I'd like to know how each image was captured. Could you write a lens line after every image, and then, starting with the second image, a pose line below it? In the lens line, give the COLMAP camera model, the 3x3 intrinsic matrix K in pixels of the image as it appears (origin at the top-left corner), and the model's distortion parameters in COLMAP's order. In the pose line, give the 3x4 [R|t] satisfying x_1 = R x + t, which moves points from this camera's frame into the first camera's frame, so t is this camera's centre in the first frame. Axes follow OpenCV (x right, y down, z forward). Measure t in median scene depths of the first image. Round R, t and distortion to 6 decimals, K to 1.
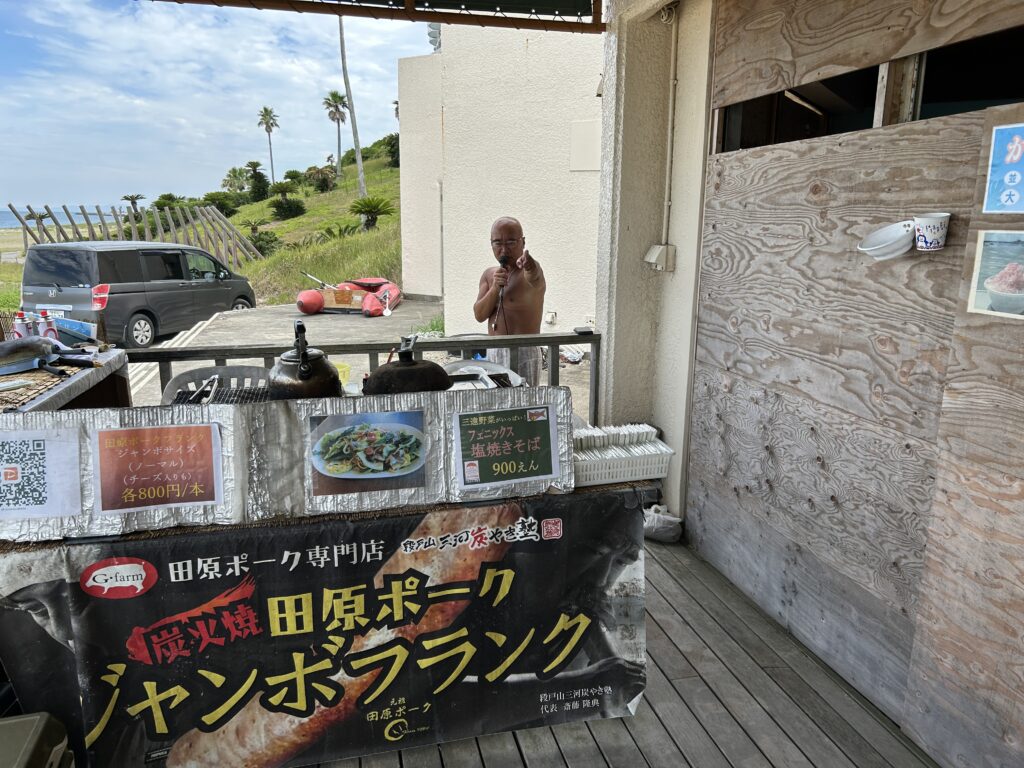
lens RADIAL K [[768.4, 0, 512.0], [0, 768.4, 384.0], [0, 0, 1]] dist [0.052681, -0.000786]
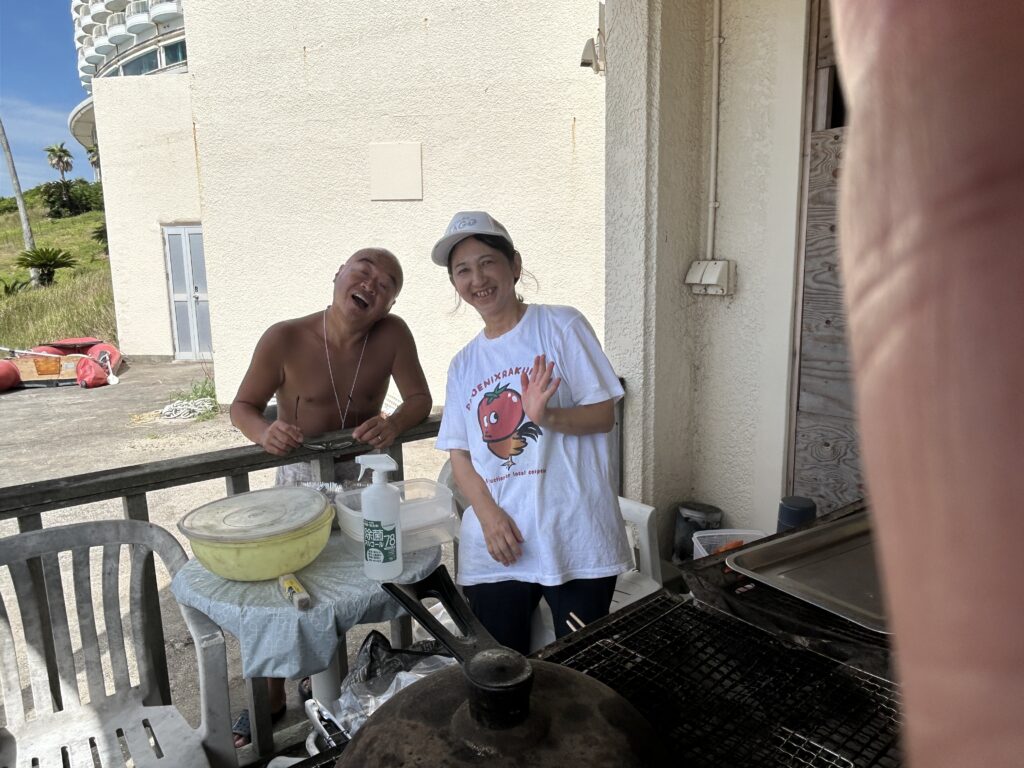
lens RADIAL K [[720.8, 0, 512.0], [0, 720.8, 384.0], [0, 0, 1]] dist [-0.000030, -0.003219]
pose [[0.912641, -0.094237, 0.397751, -0.261687], [0.114219, 0.993094, -0.026788, -0.065452], [-0.392479, 0.069878, 0.917102, 0.447388]]
